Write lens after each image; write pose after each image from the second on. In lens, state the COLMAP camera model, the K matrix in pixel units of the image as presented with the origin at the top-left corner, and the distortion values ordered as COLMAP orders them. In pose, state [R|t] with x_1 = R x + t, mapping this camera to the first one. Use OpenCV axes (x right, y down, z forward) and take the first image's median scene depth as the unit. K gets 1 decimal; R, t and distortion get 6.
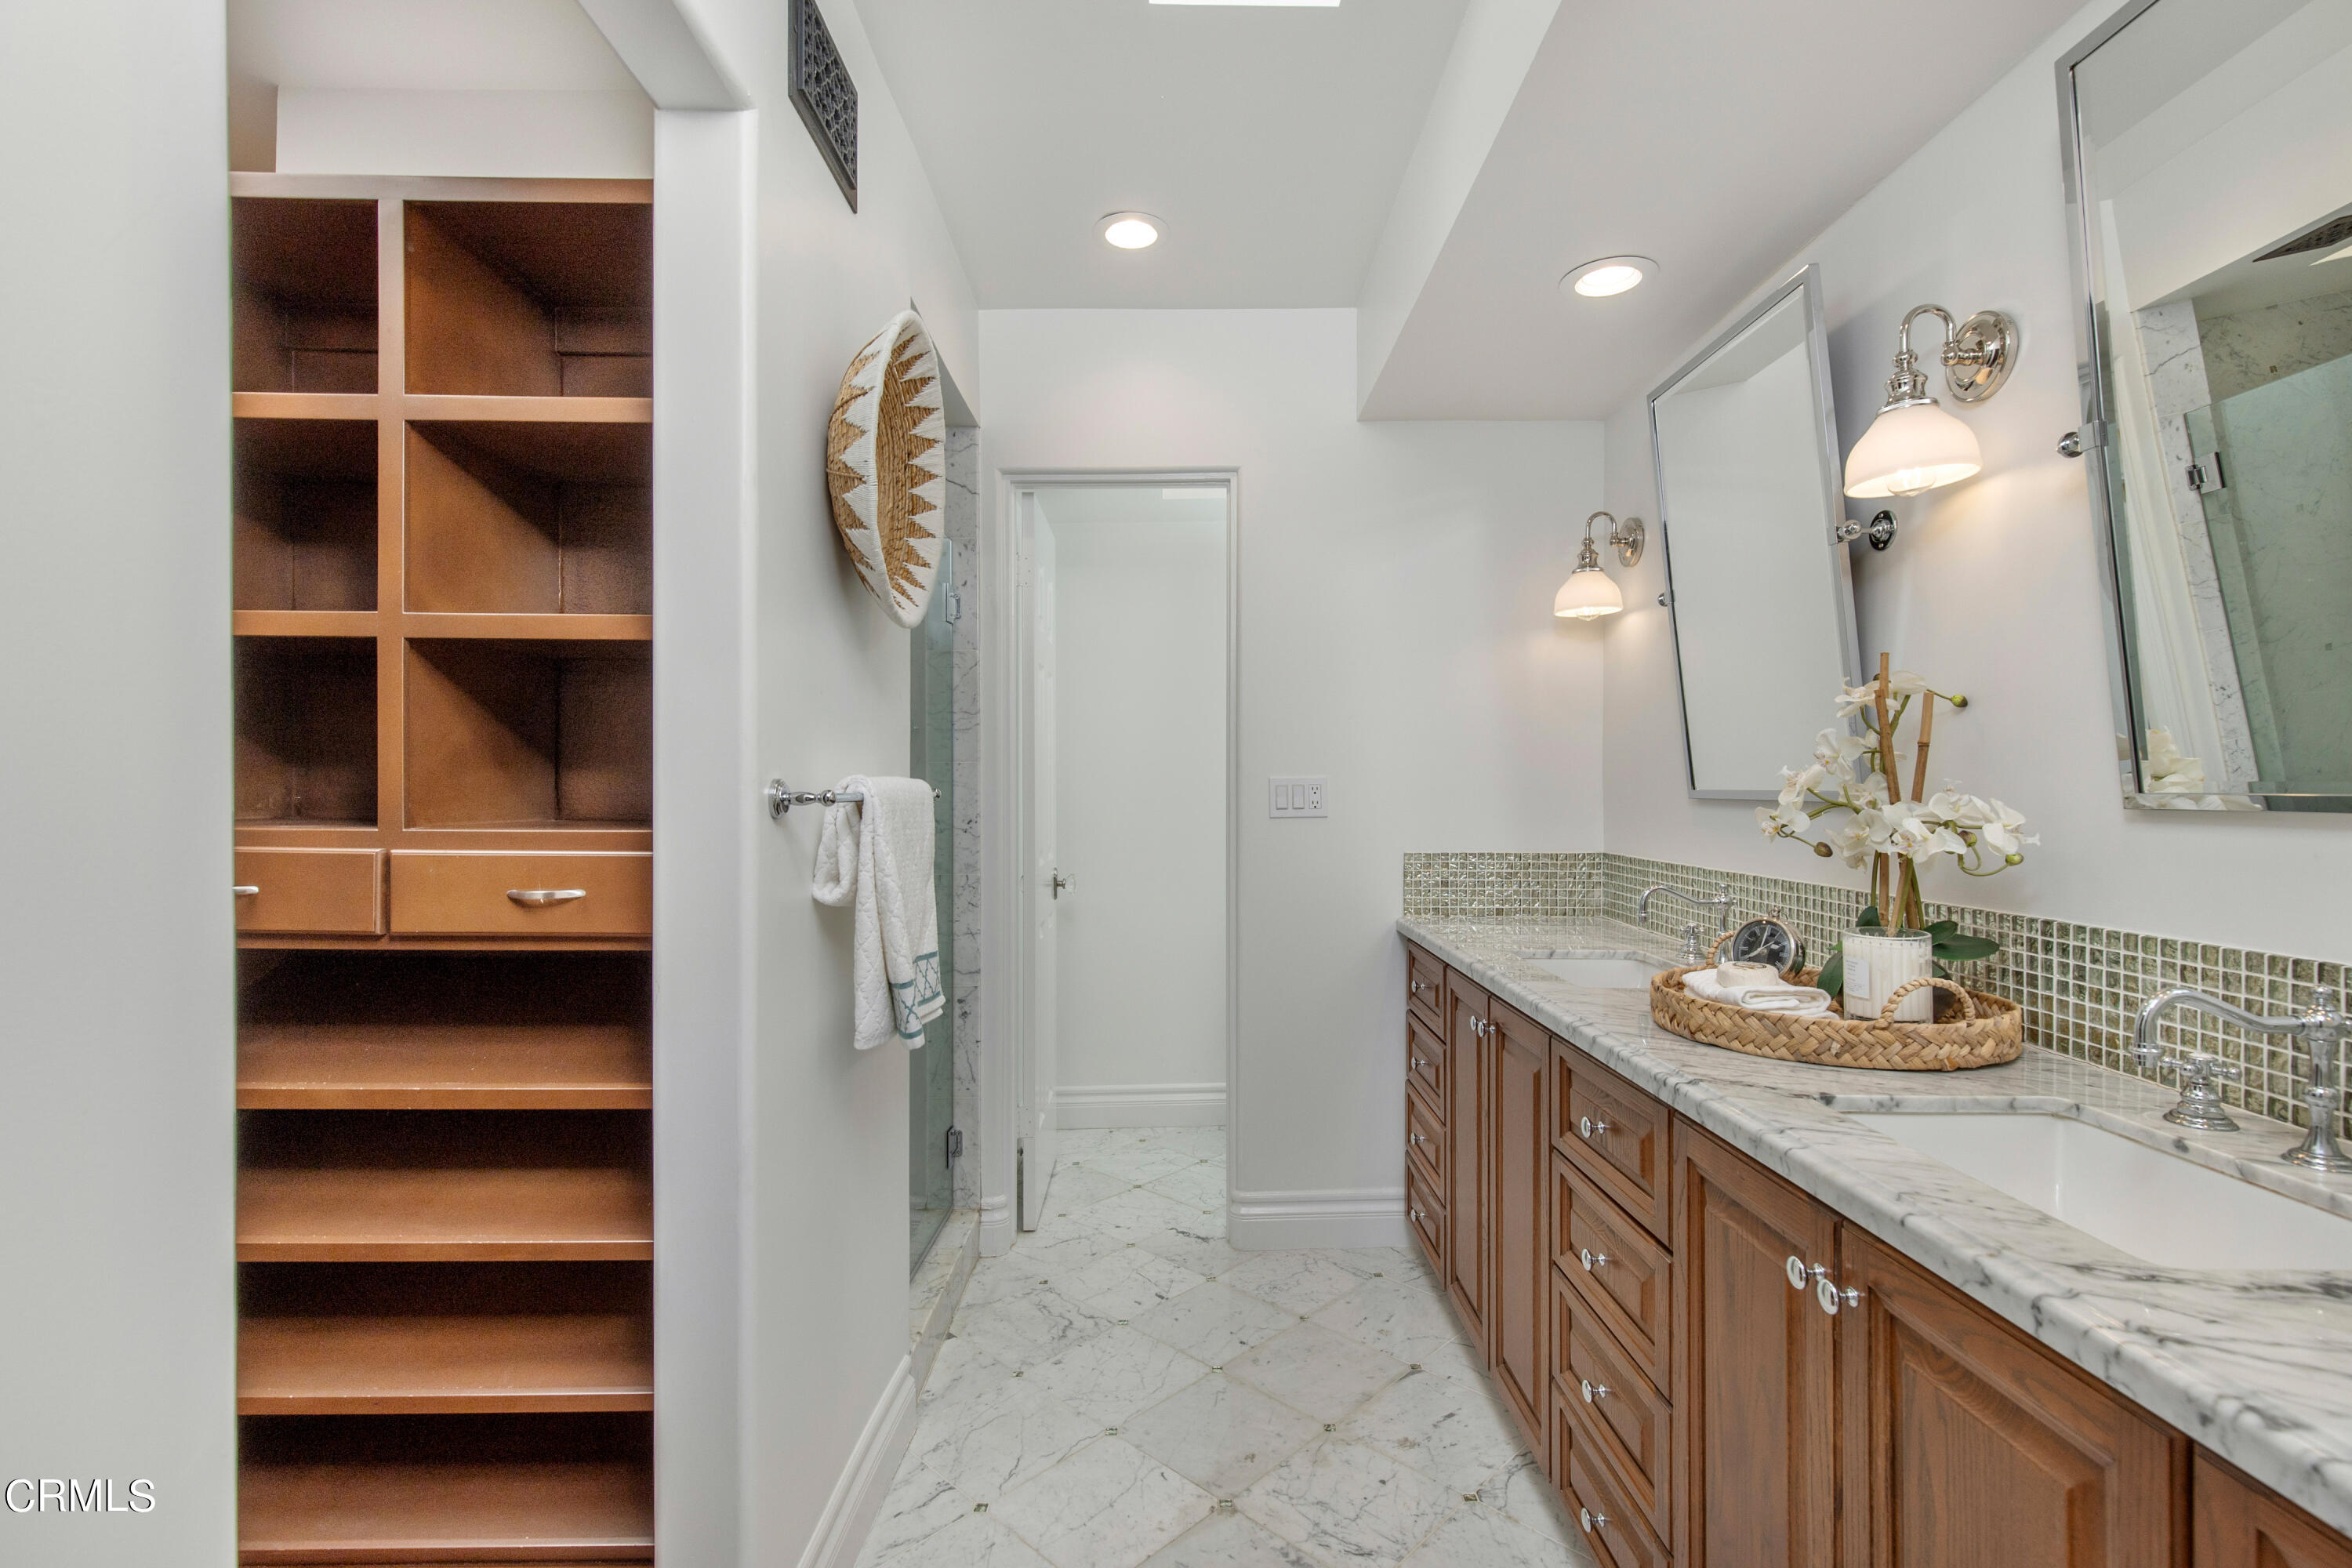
lens RADIAL K [[1065.0, 0, 1175.8], [0, 1065.0, 780.2], [0, 0, 1]] dist [0.008595, -0.001165]
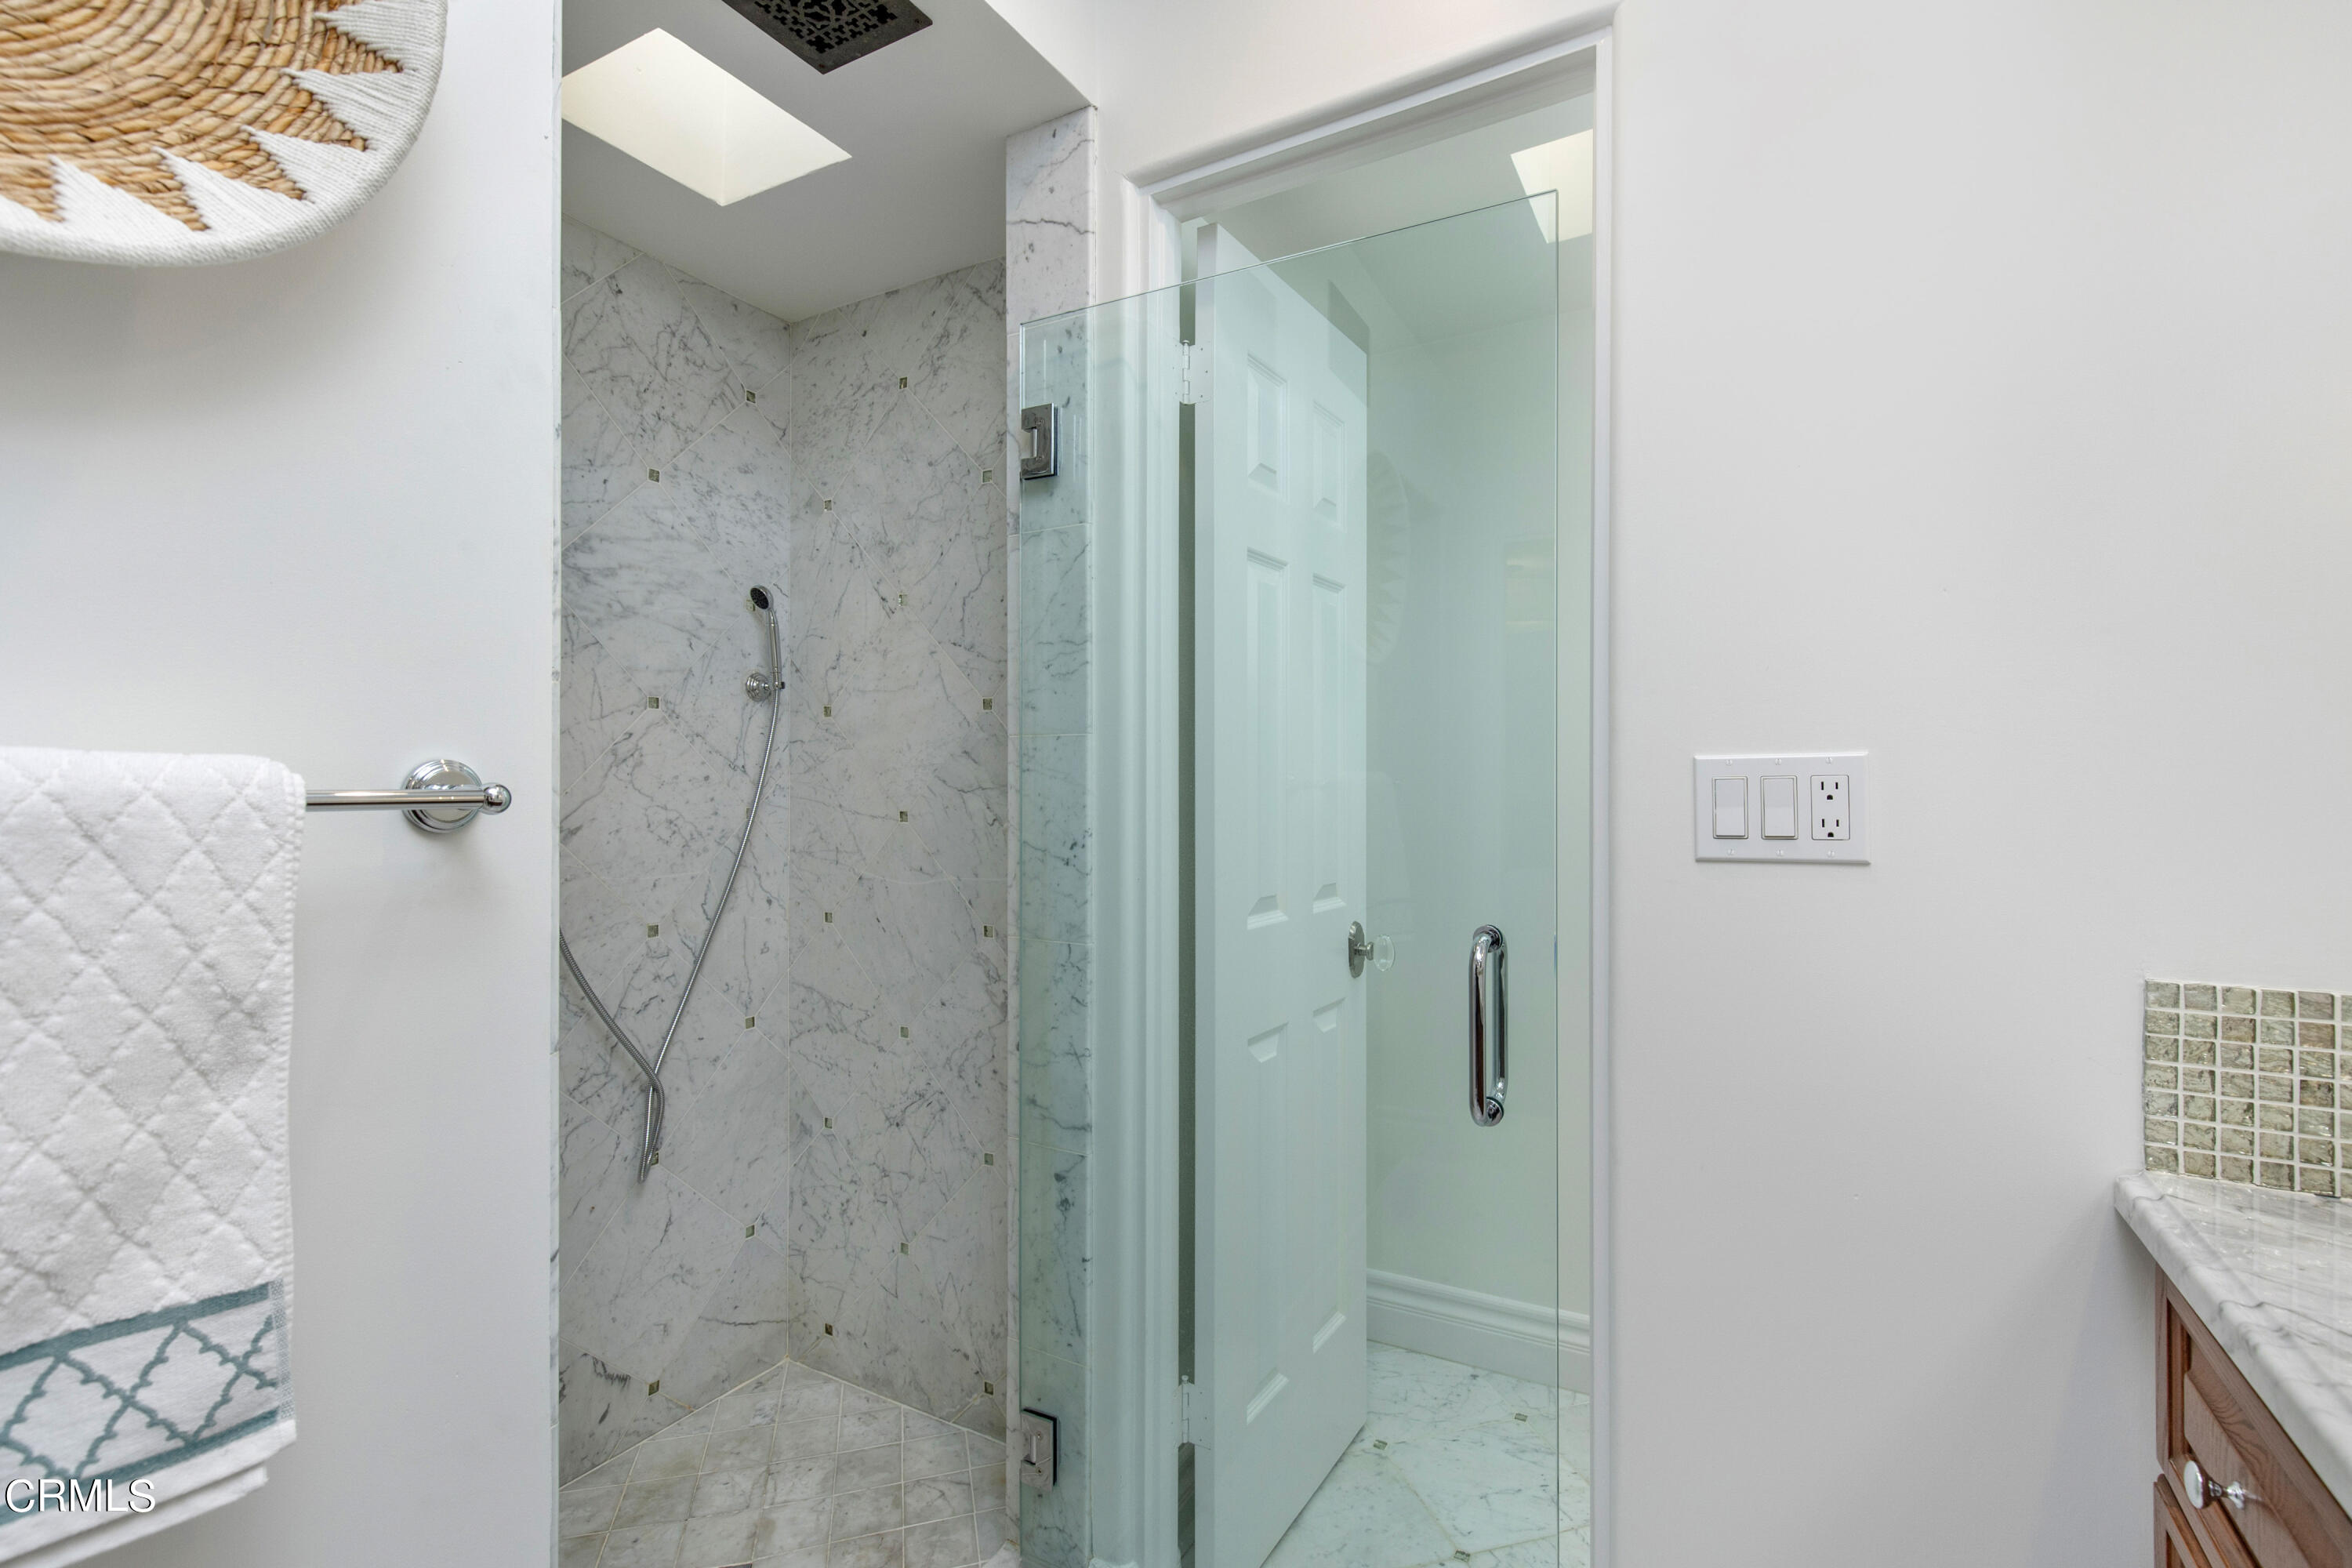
lens RADIAL K [[1065.0, 0, 1174.3], [0, 1065.0, 781.5], [0, 0, 1]] dist [0.008595, -0.001165]
pose [[0.866477, 0.001398, -0.499215, 0.199610], [-0.002010, 0.999998, -0.000688, 0.011495], [0.499213, 0.001599, 0.866478, 0.940502]]
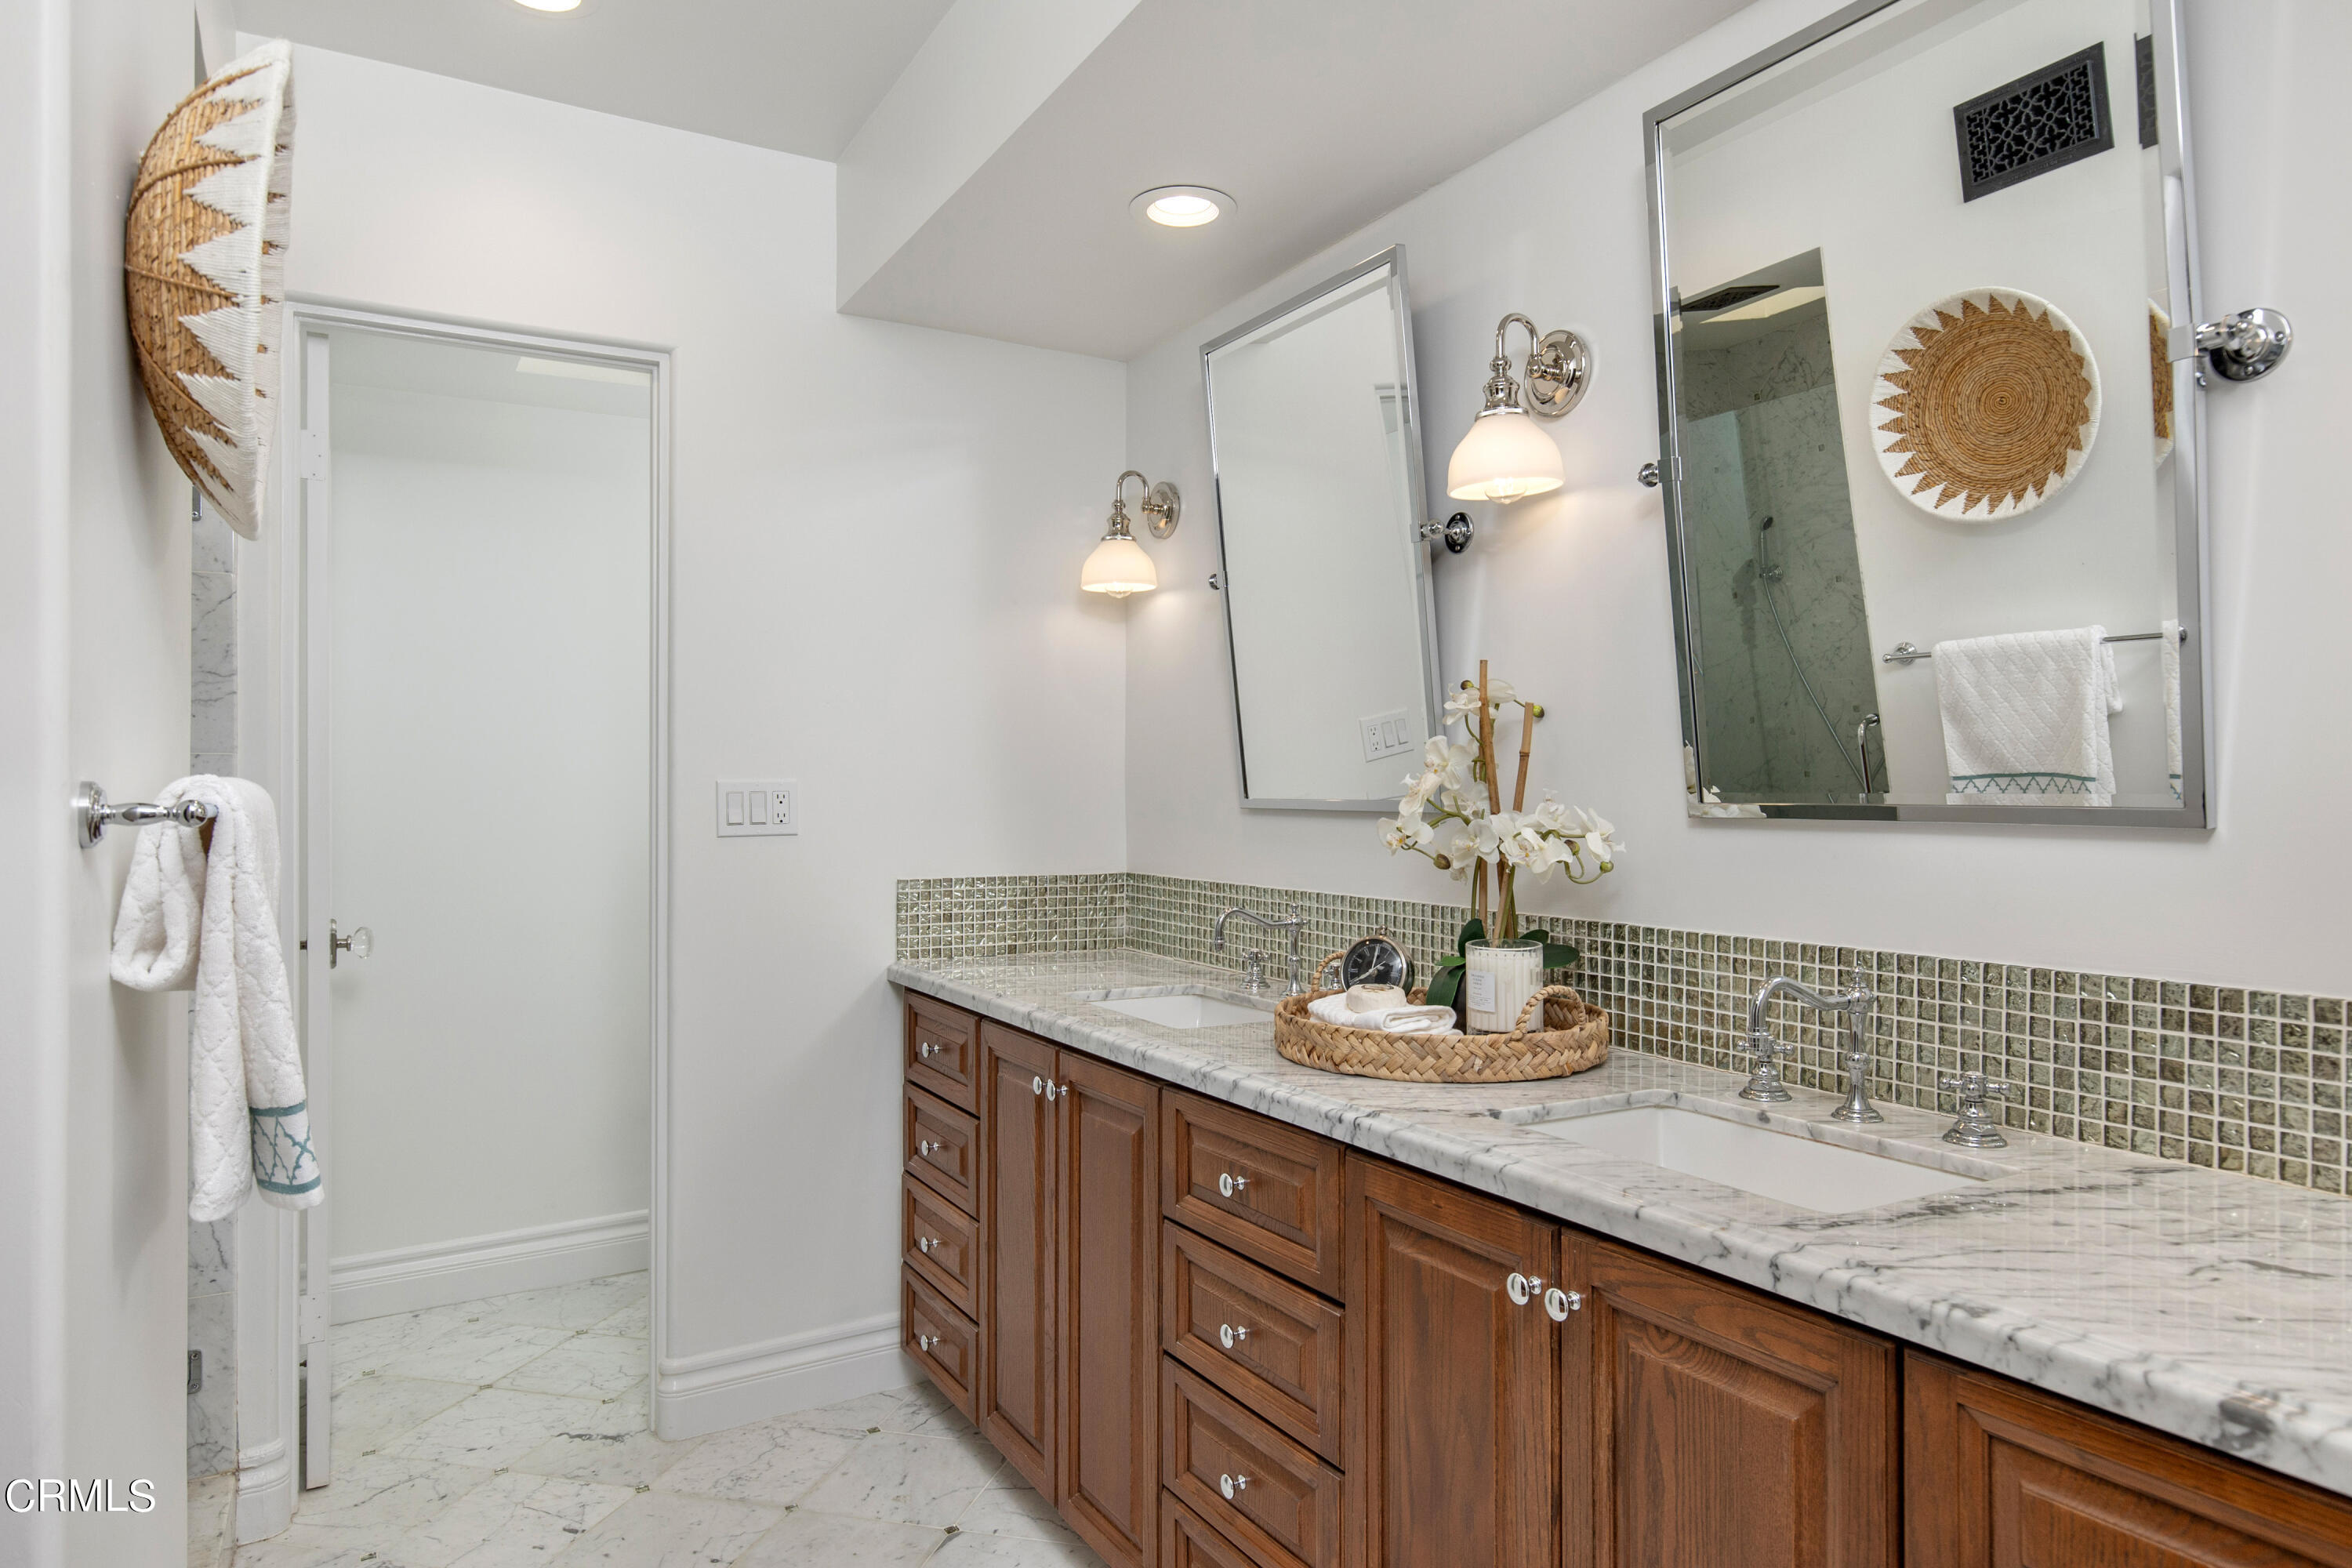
lens RADIAL K [[1401.9, 0, 1194.6], [0, 1401.9, 779.6], [0, 0, 1]] dist [0.009657, -0.003776]
pose [[0.868997, 0.007033, 0.494767, -0.174292], [-0.005402, 0.999974, -0.004726, -0.001475], [-0.494787, 0.001434, 0.869013, 0.010086]]
